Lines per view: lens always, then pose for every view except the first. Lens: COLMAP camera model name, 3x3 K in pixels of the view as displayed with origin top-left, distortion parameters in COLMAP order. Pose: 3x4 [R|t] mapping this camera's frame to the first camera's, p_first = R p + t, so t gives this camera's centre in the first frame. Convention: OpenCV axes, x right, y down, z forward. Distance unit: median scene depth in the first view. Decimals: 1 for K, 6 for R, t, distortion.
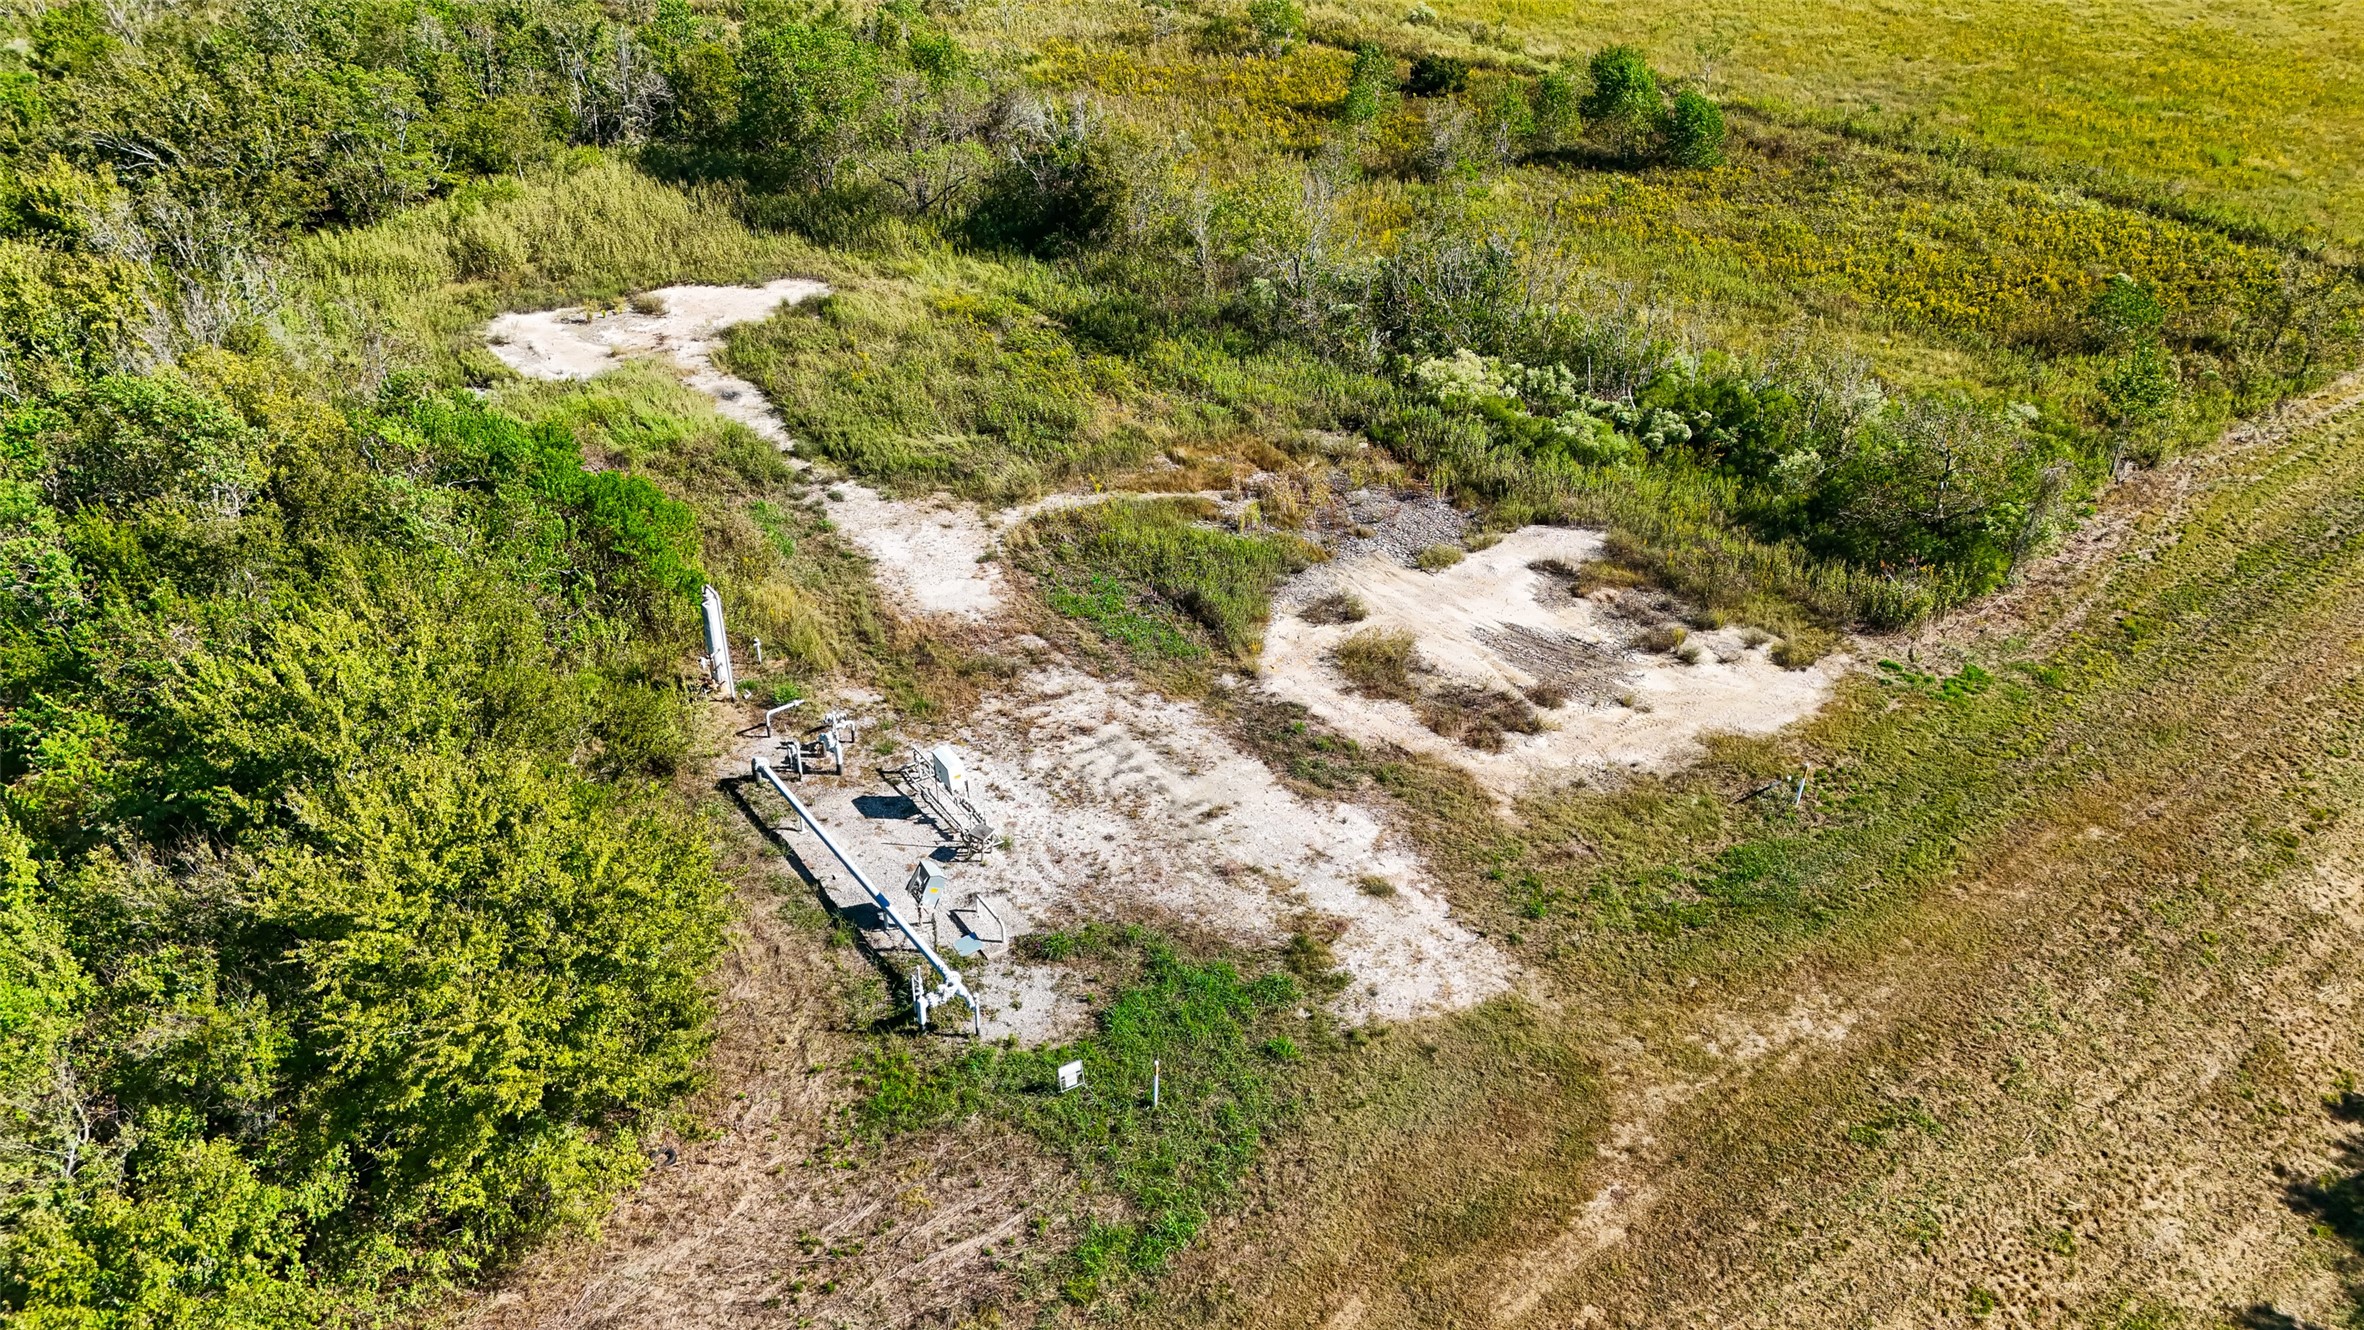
lens RADIAL K [[1732.7, 0, 1177.7], [0, 1732.7, 668.7], [0, 0, 1]] dist [0.094830, -0.107534]
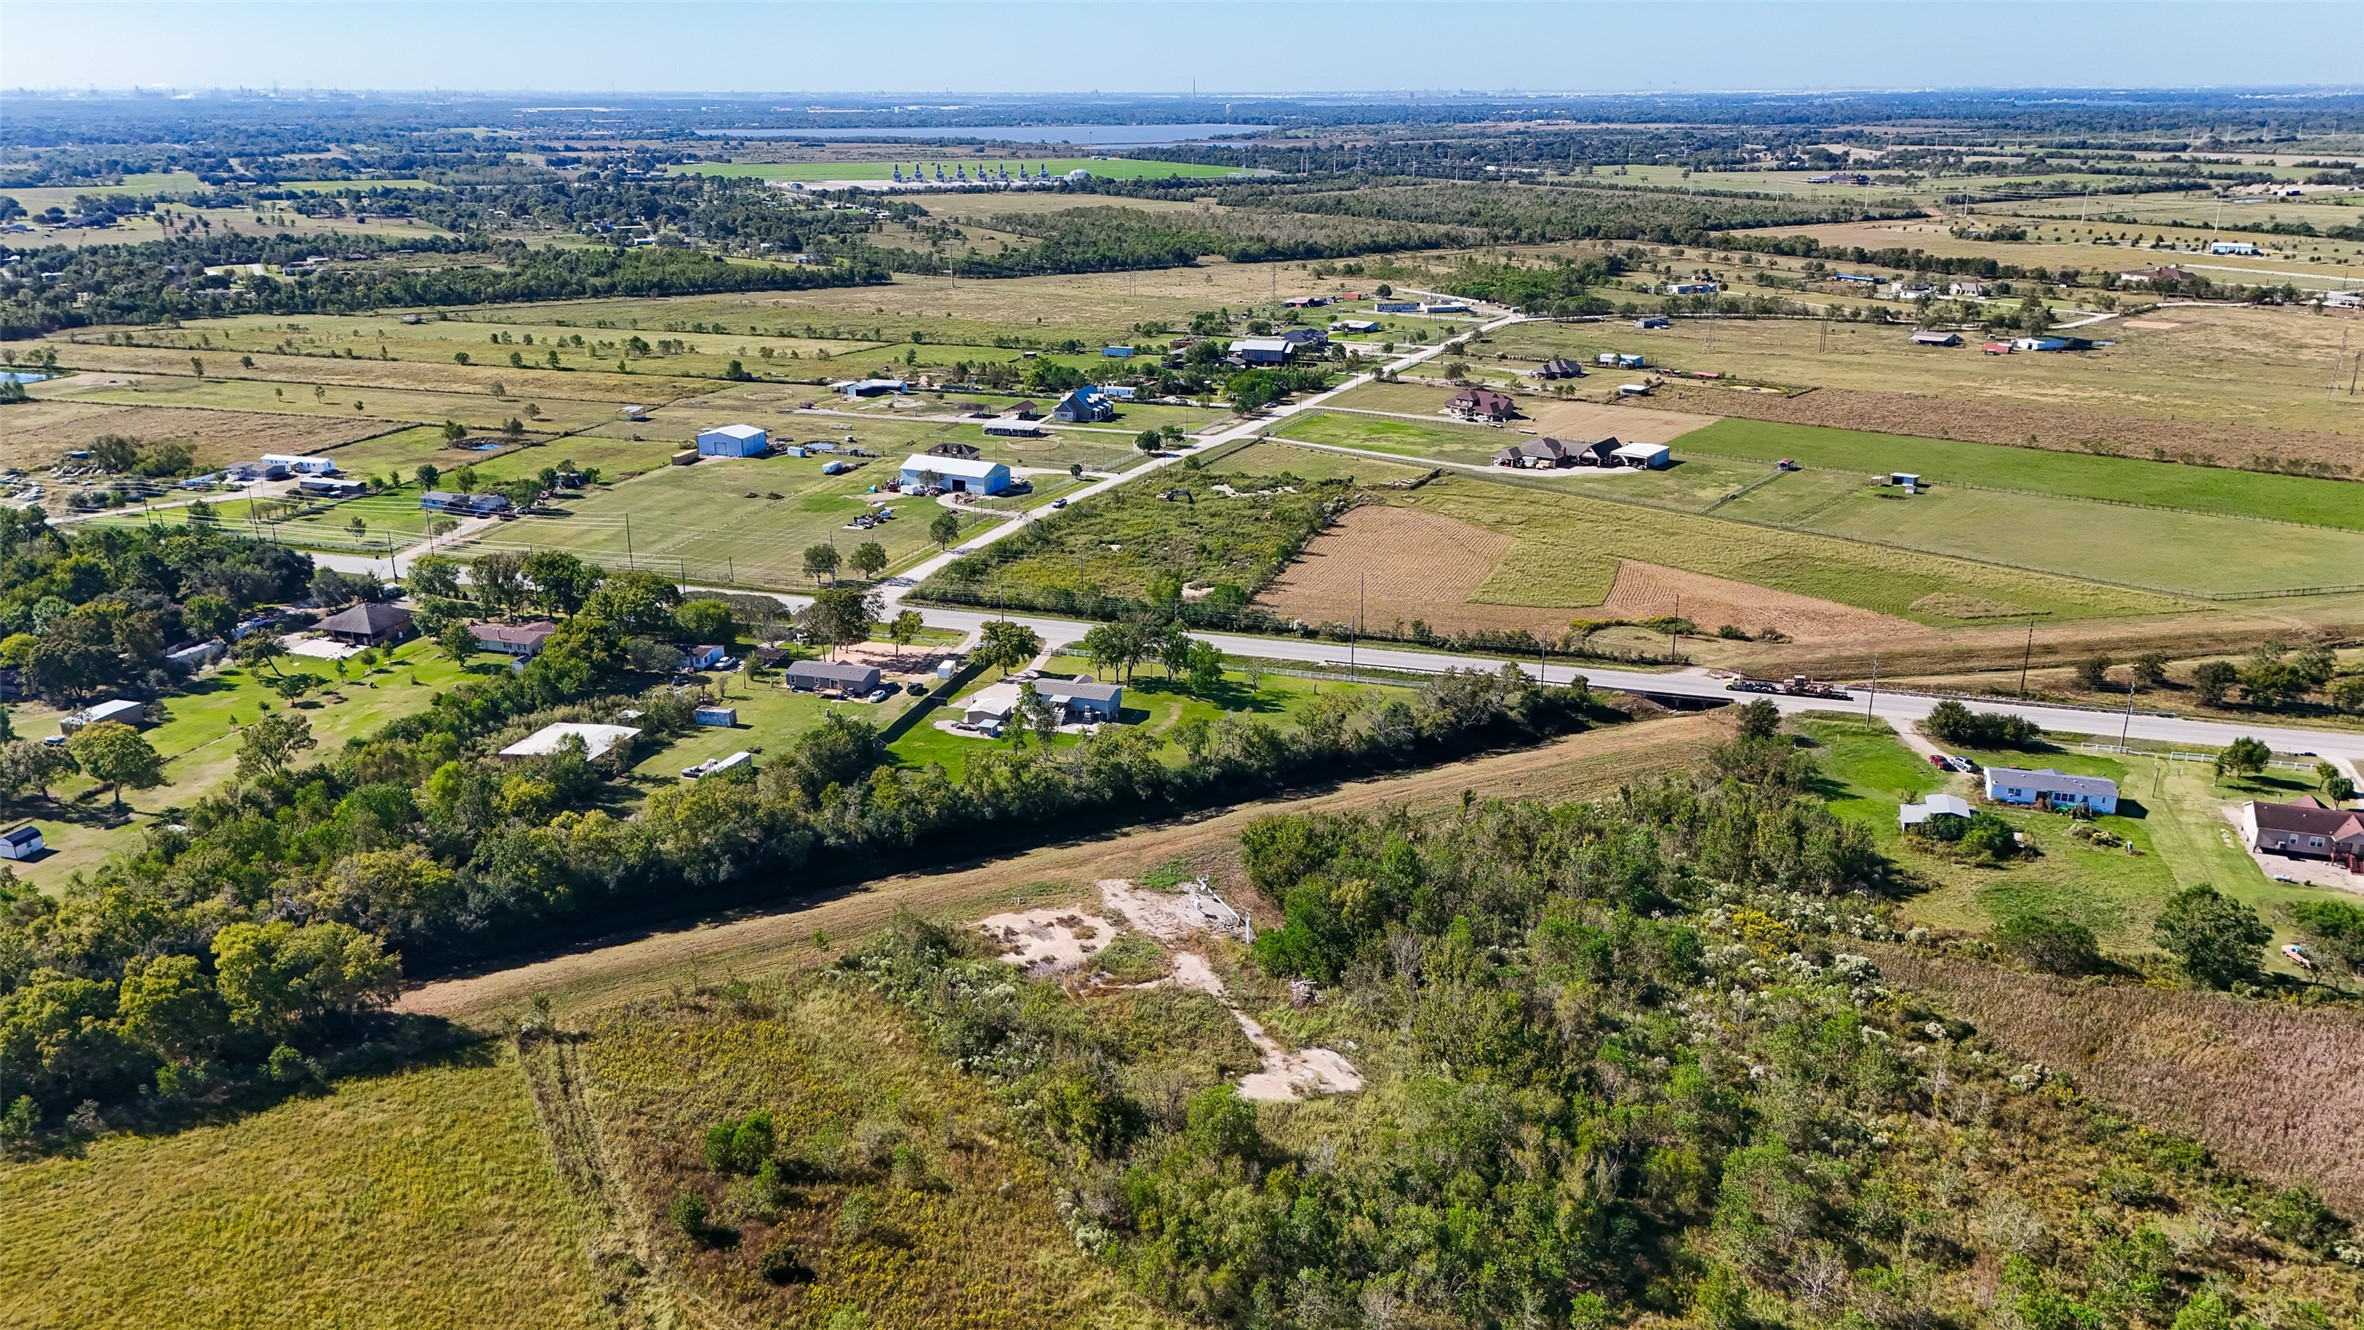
lens RADIAL K [[1732.7, 0, 1177.7], [0, 1732.7, 668.7], [0, 0, 1]] dist [0.094830, -0.107534]
pose [[-0.979882, -0.067606, 0.187780, -0.754458], [0.104227, 0.629041, 0.770353, -3.252072], [-0.170202, 0.774427, -0.609339, 2.787906]]
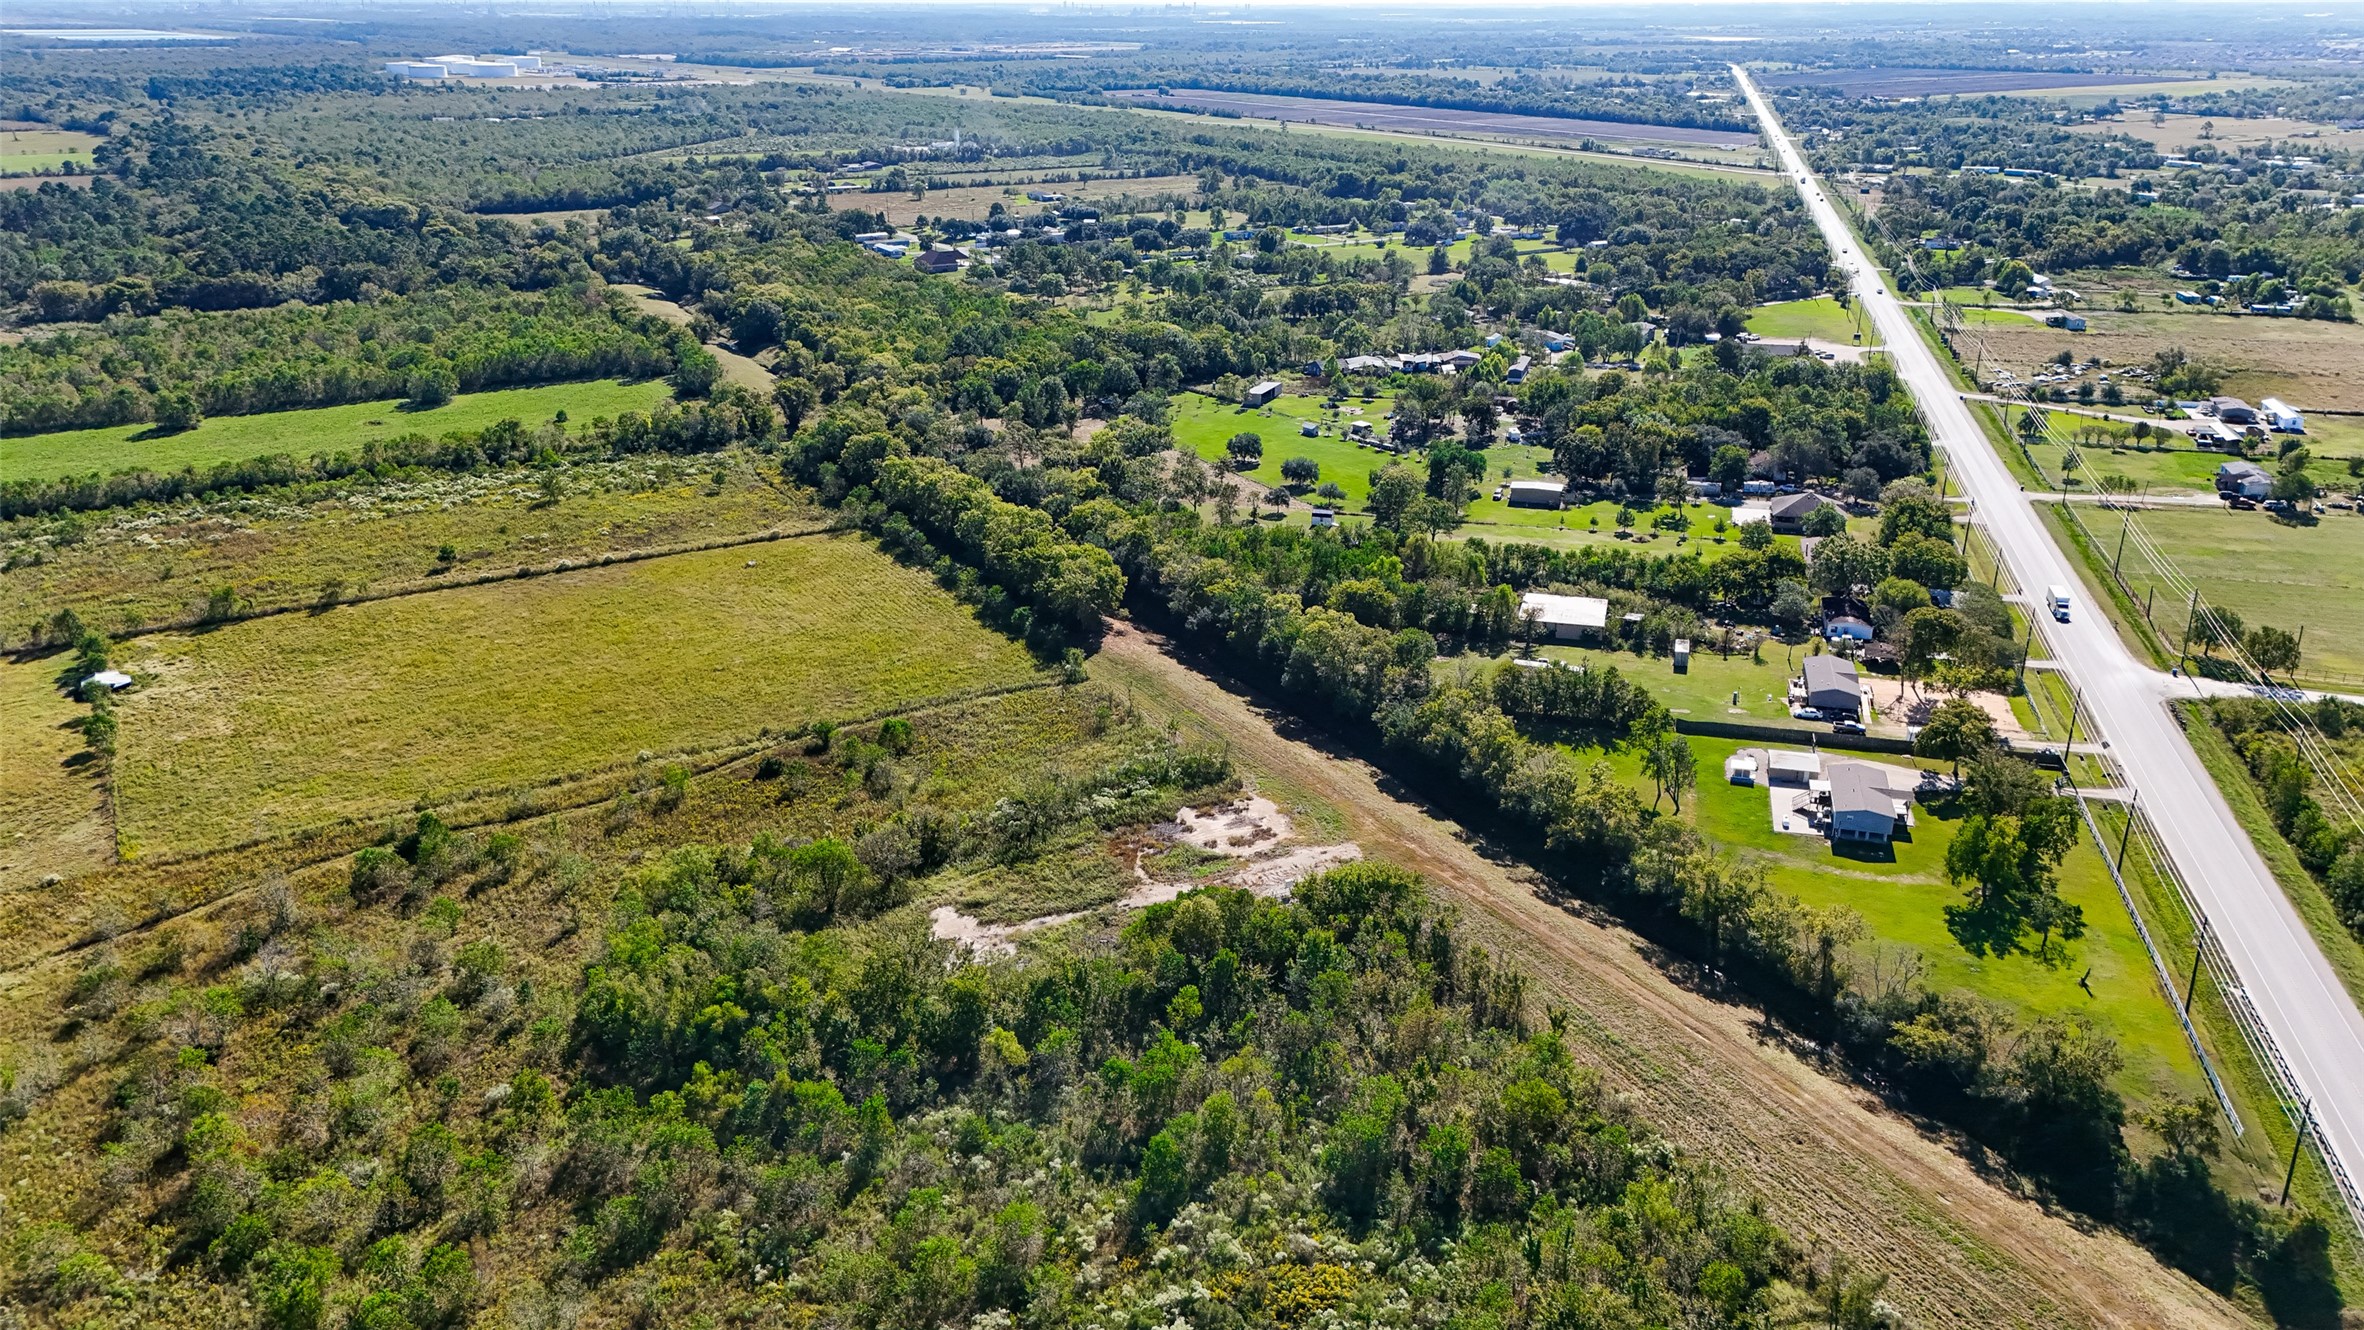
lens RADIAL K [[1732.7, 0, 1177.7], [0, 1732.7, 668.7], [0, 0, 1]] dist [0.094830, -0.107534]
pose [[0.169455, -0.361589, 0.916809, -3.373200], [0.533262, 0.815960, 0.223250, -1.274353], [-0.828805, 0.451068, 0.331090, -0.394535]]
